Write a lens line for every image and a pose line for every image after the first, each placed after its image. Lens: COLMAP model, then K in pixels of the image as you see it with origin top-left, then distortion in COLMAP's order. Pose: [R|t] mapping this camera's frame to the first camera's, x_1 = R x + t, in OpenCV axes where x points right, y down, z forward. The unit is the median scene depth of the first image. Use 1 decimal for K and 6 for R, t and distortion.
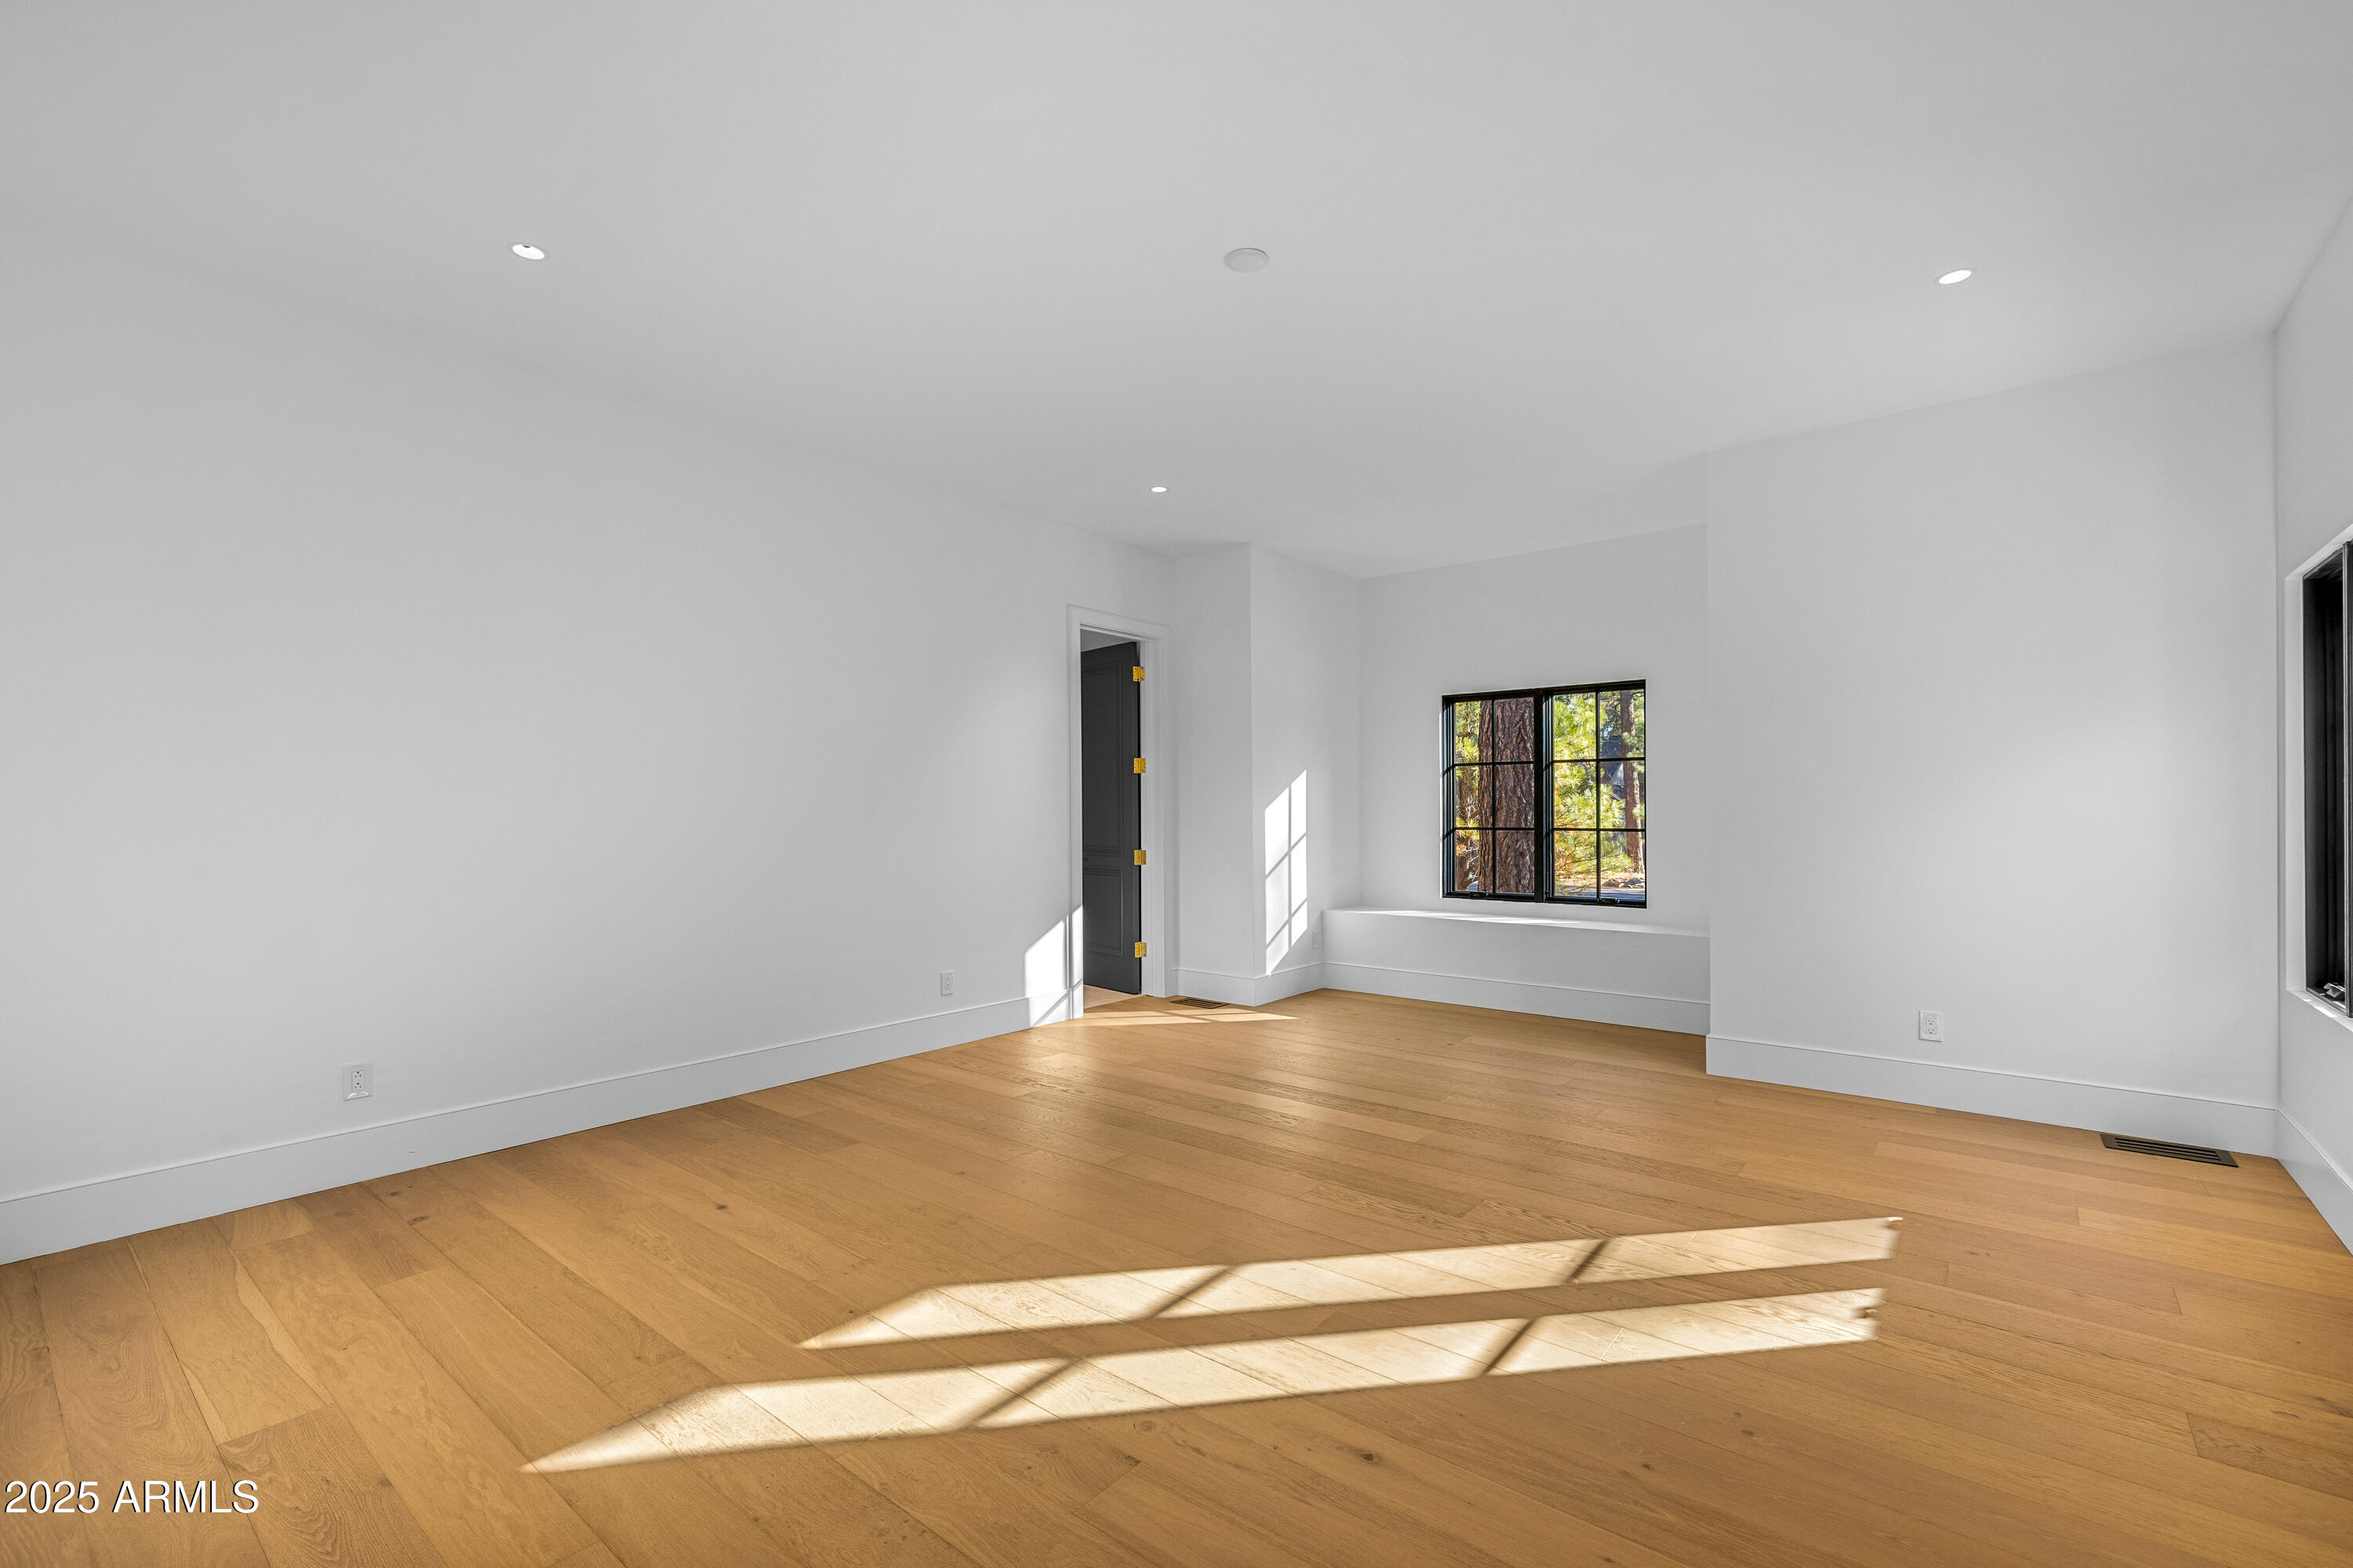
lens RADIAL K [[1002.7, 0, 1171.2], [0, 1002.7, 799.0], [0, 0, 1]] dist [0.000334, -0.000235]
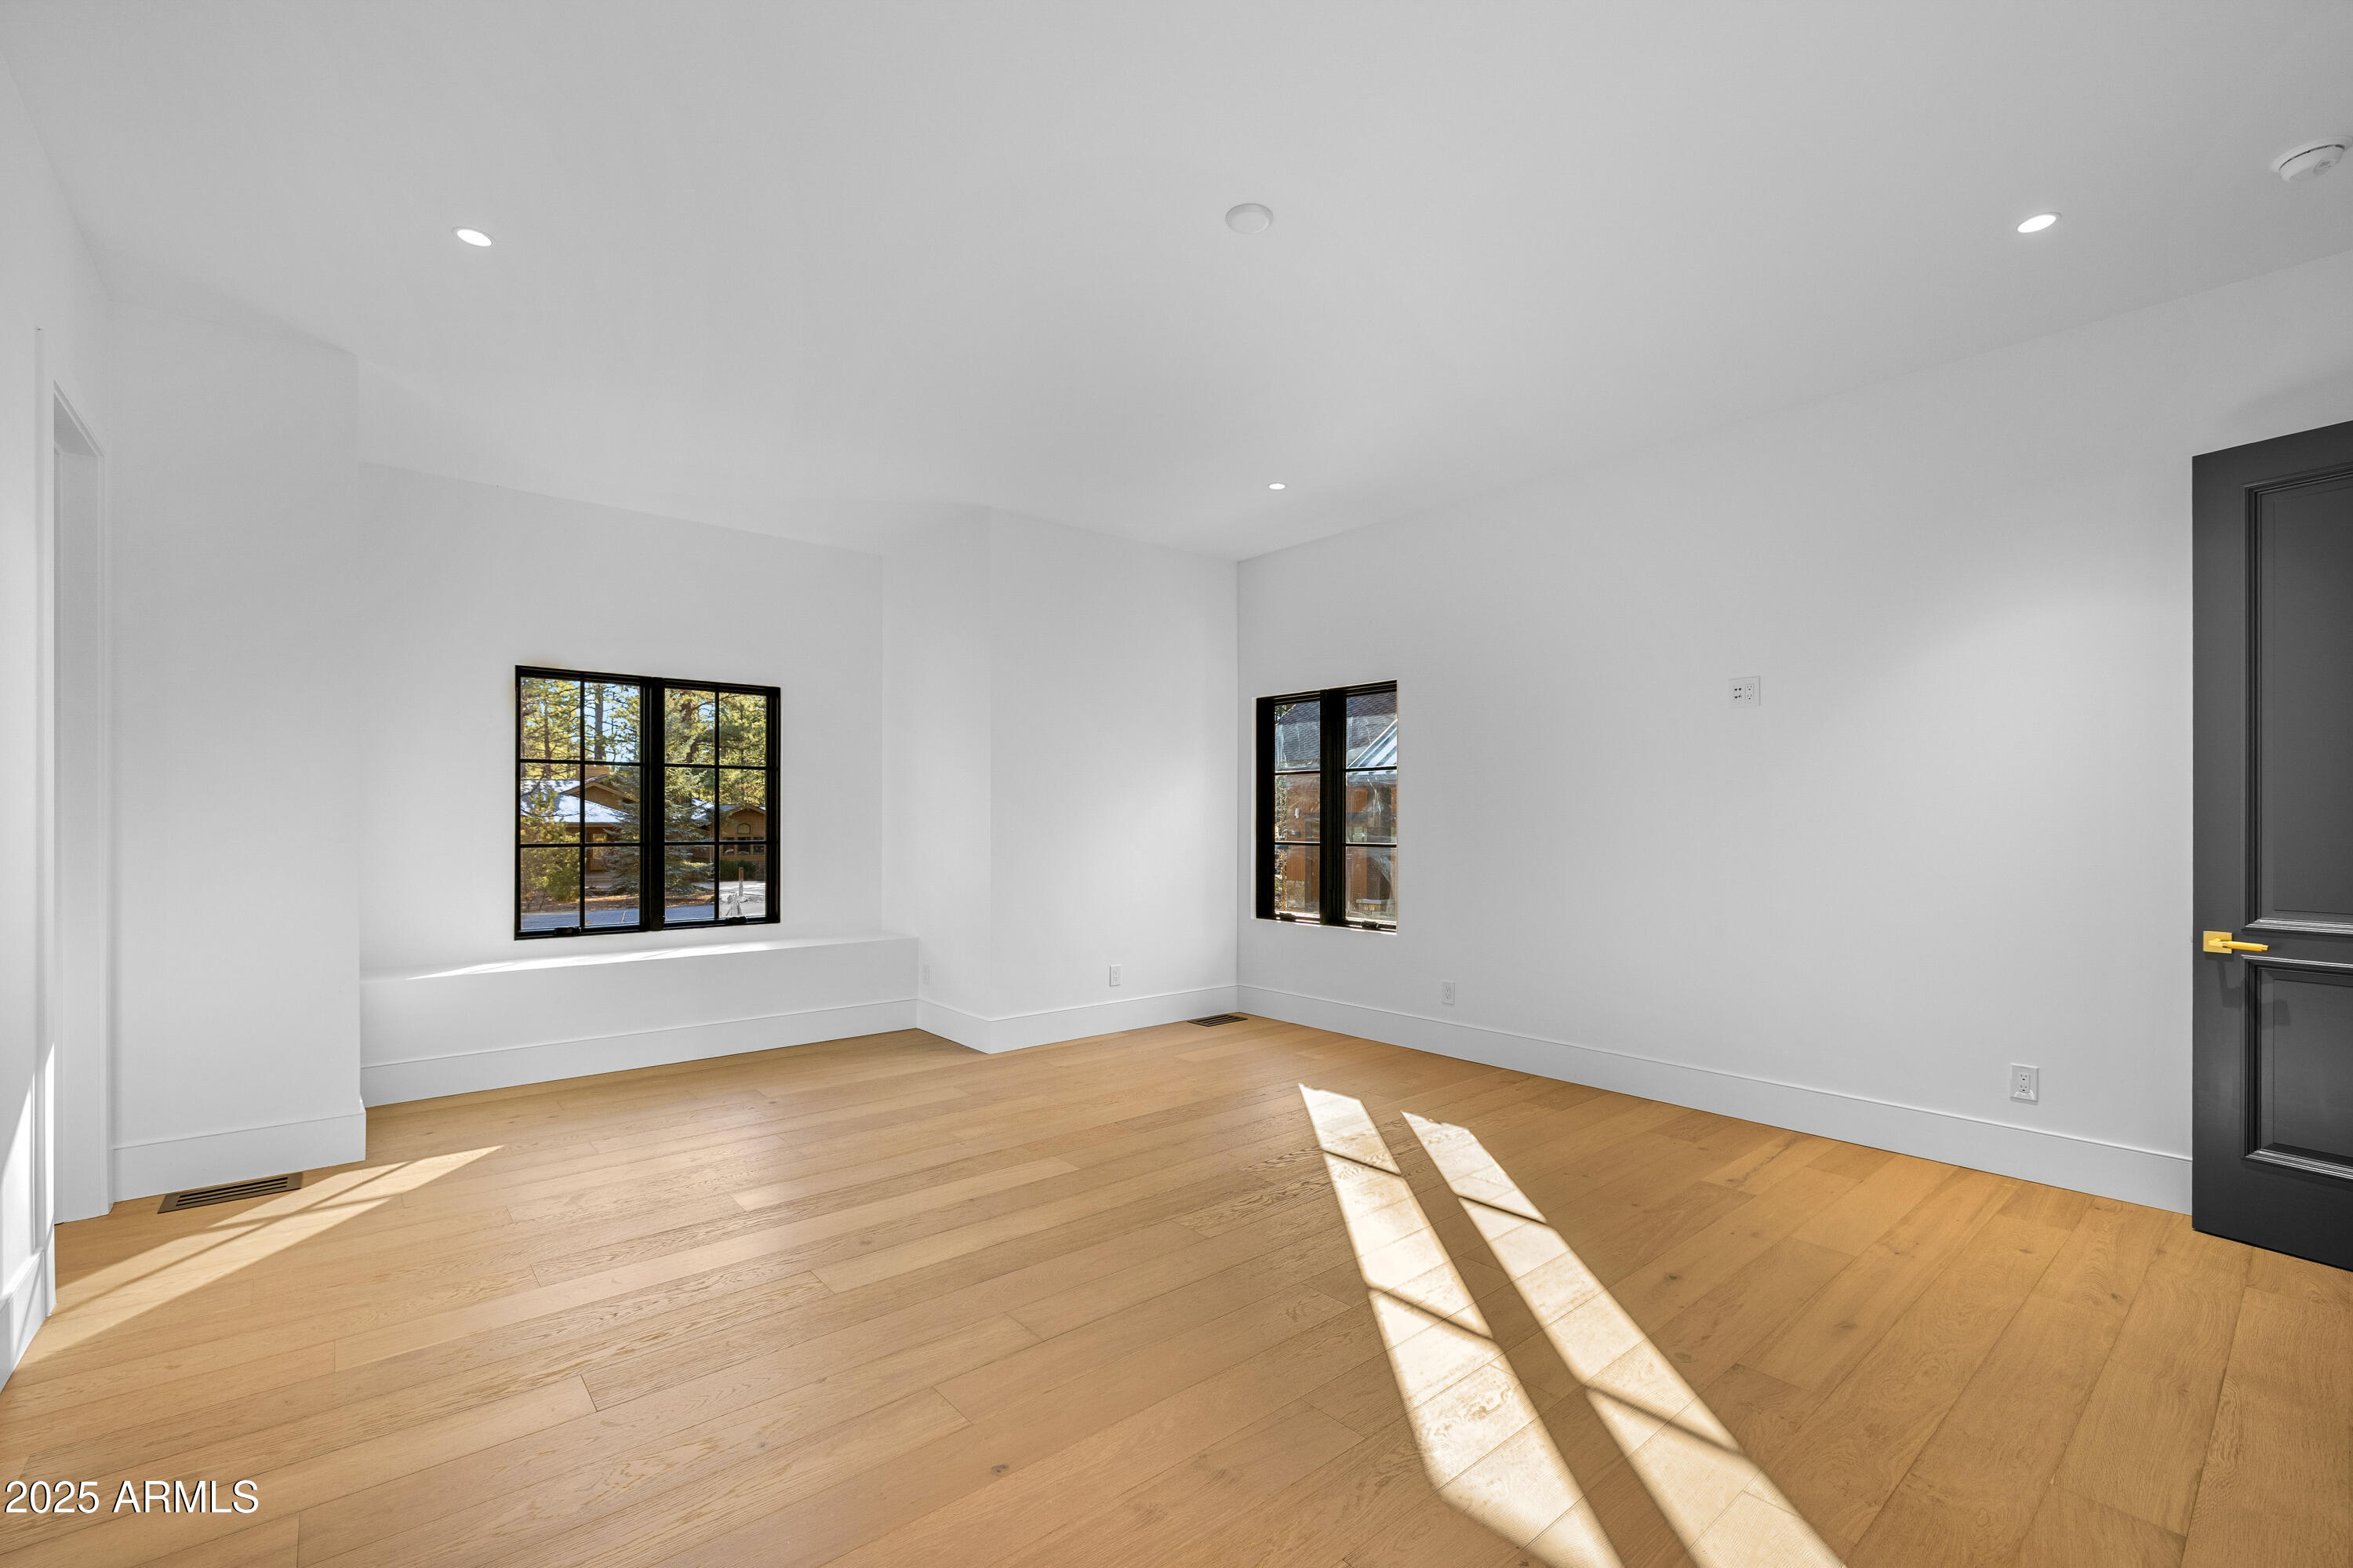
lens RADIAL K [[1002.7, 0, 1176.1], [0, 1002.7, 803.6], [0, 0, 1]] dist [0.000334, -0.000235]
pose [[0.178100, 0.020696, 0.983795, -0.907271], [-0.013100, 0.999740, -0.018659, 0.014362], [-0.983925, -0.009565, 0.178325, 0.979453]]
